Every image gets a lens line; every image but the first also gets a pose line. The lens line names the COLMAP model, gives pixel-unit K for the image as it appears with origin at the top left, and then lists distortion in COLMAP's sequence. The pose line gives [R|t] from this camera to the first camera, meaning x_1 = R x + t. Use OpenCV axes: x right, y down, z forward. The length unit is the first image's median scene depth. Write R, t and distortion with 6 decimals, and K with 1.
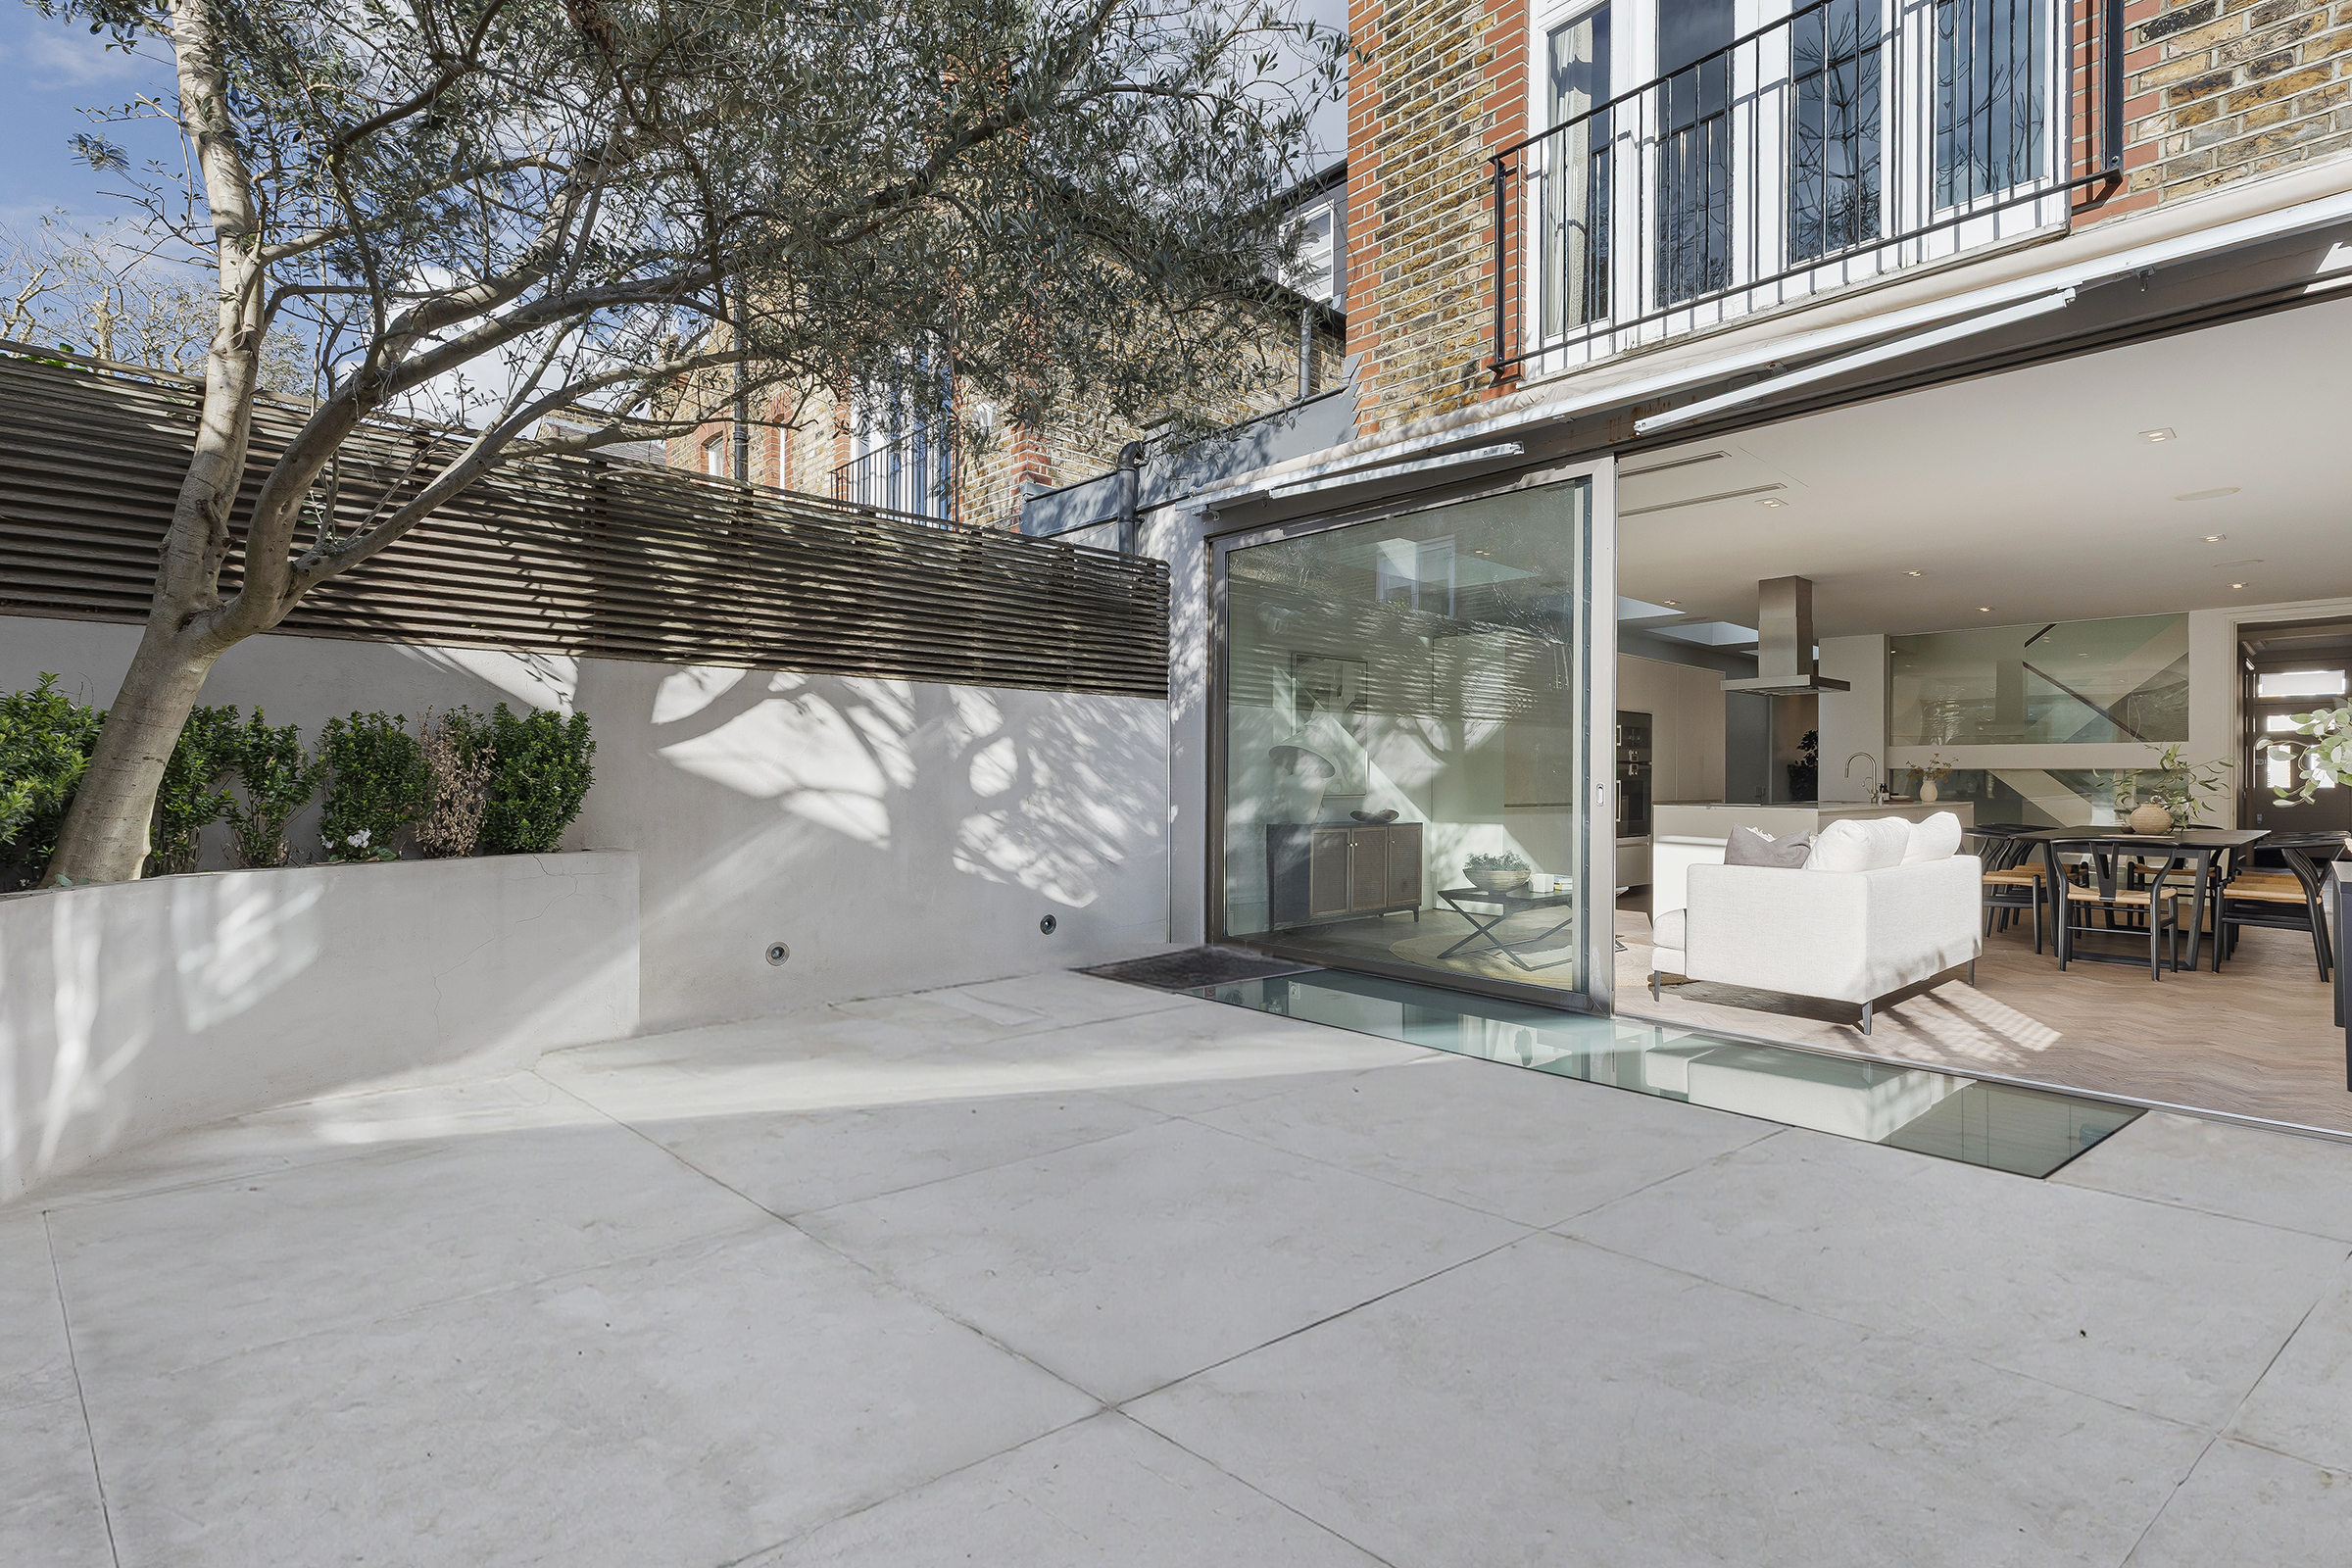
lens RADIAL K [[1062.3, 0, 1159.0], [0, 1062.3, 772.9], [0, 0, 1]] dist [0.000343, -0.000134]
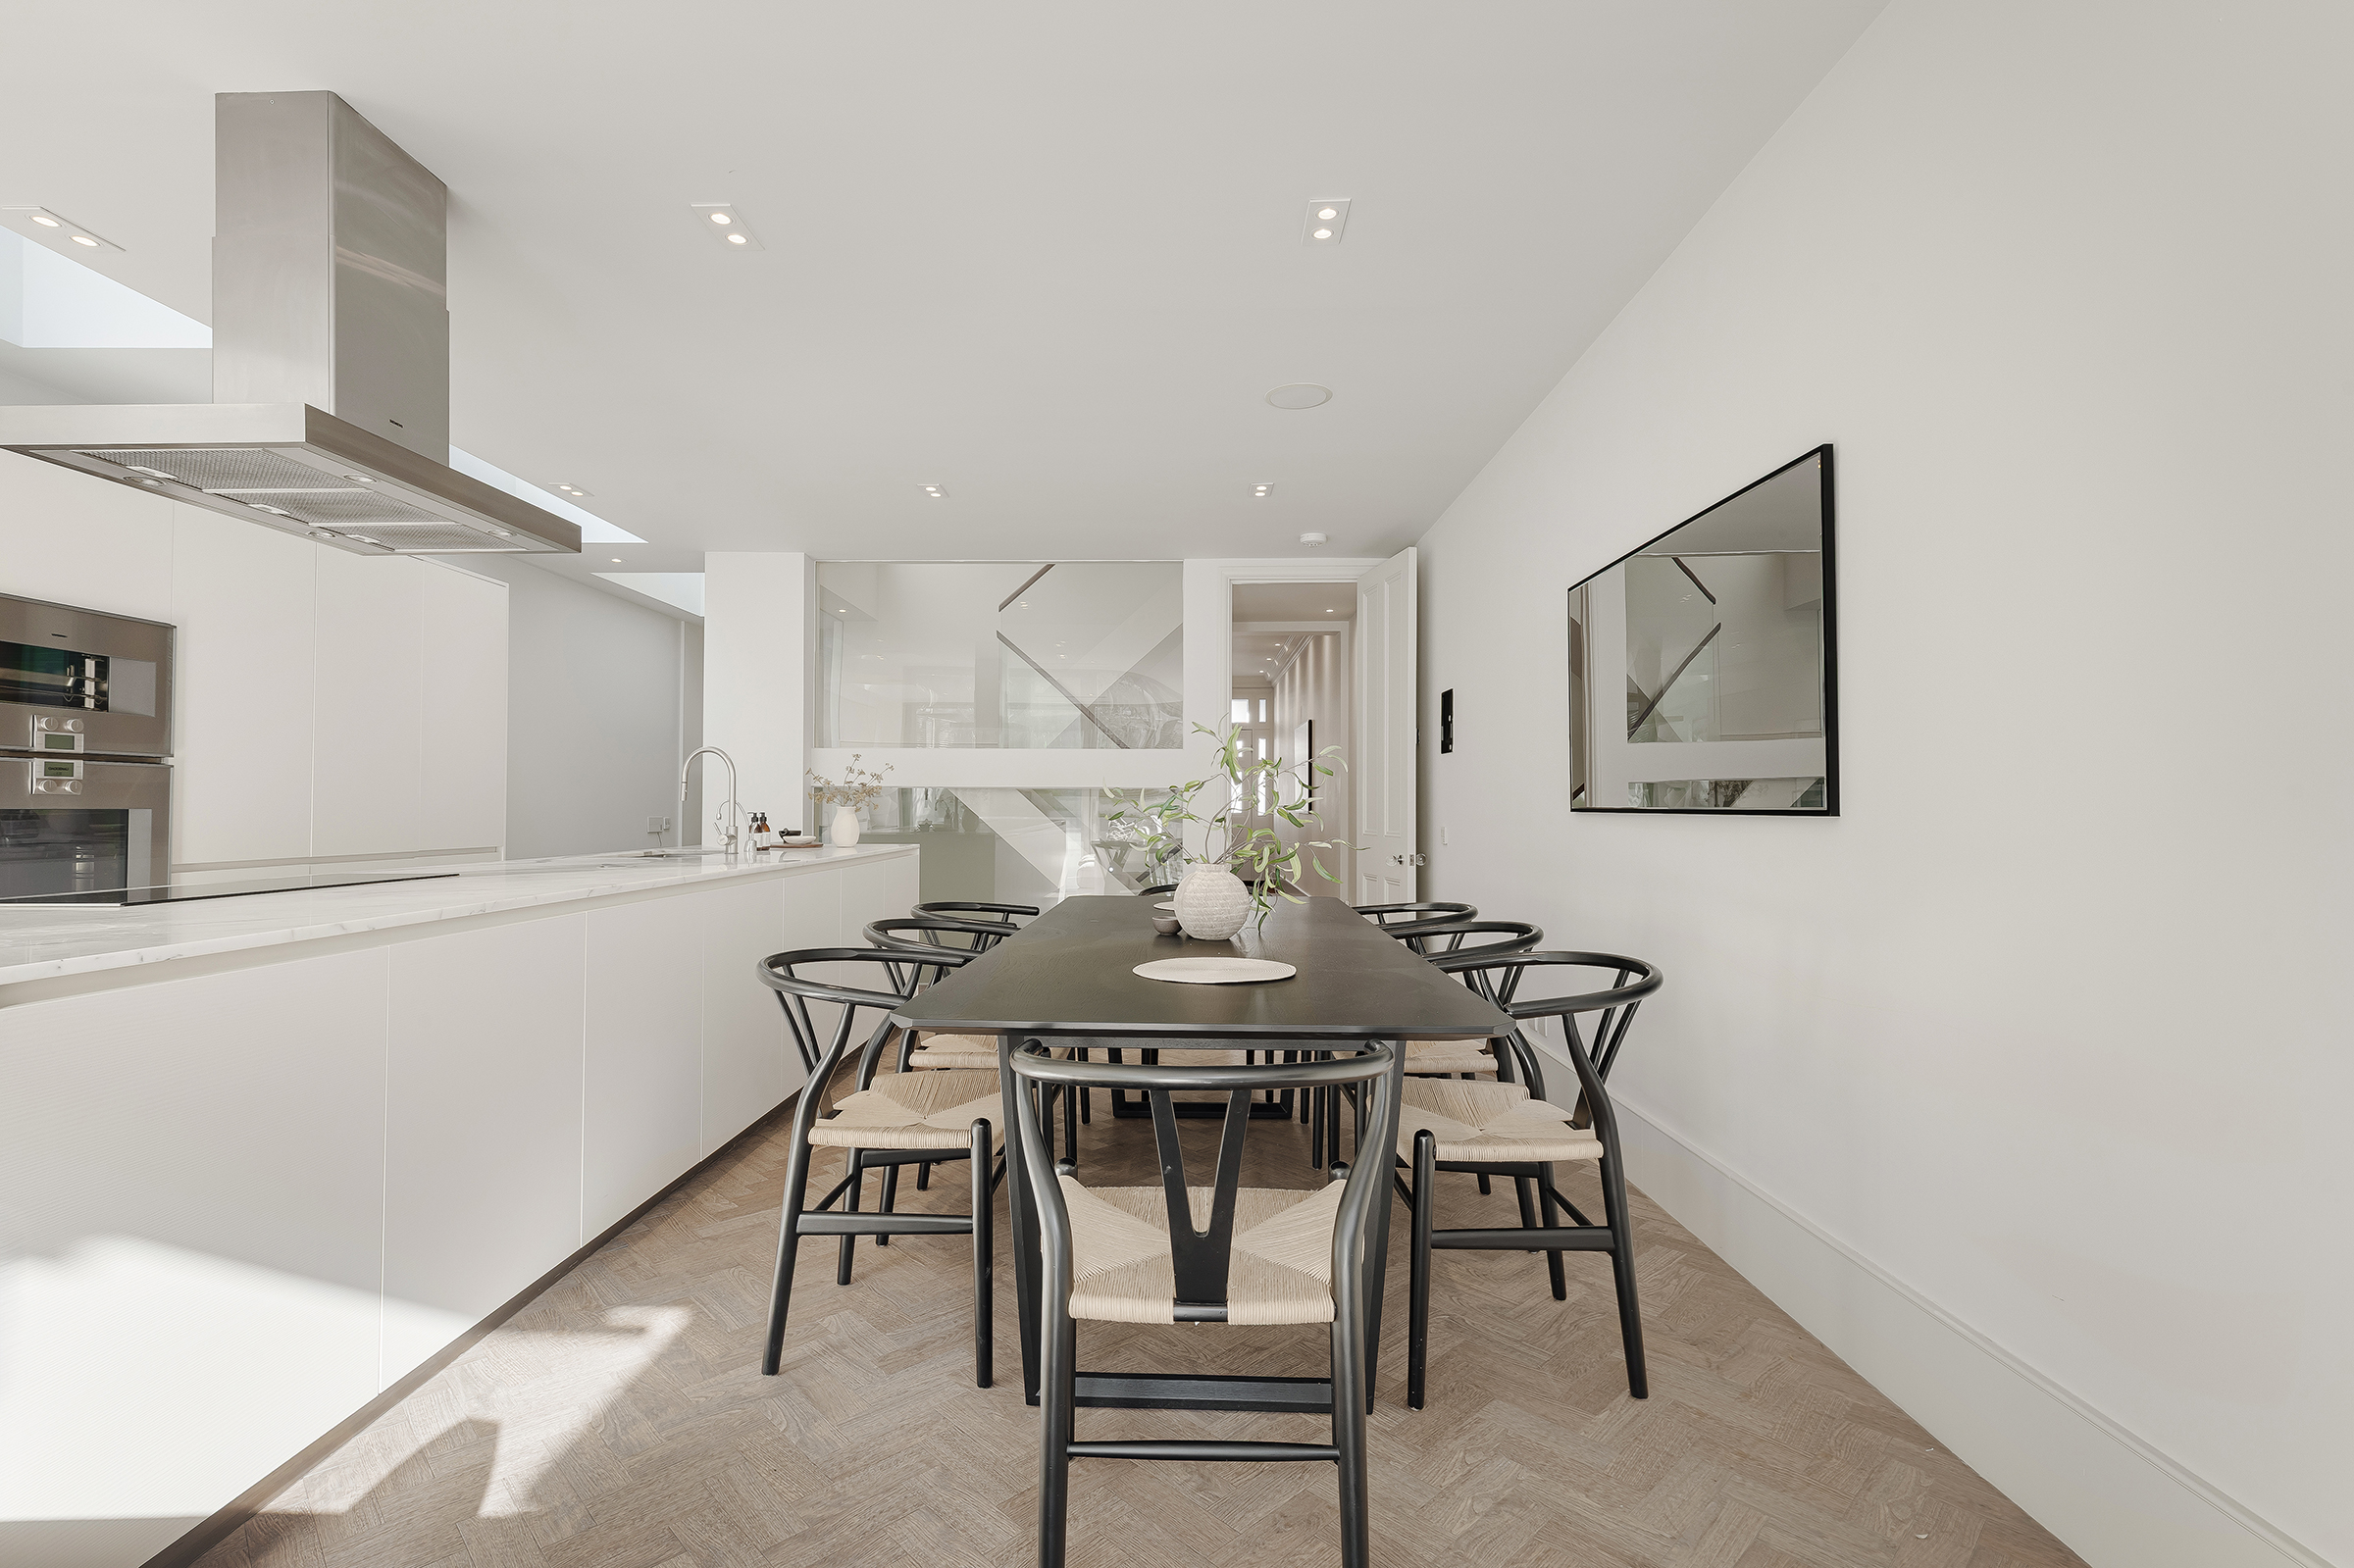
lens RADIAL K [[1072.8, 0, 1166.5], [0, 1072.8, 779.4], [0, 0, 1]] dist [0.003569, 0.000674]
pose [[0.680048, 0.011811, 0.733072, 0.390499], [-0.000938, 0.999883, -0.015239, 0.000641], [-0.733167, 0.009675, 0.679980, 0.460897]]
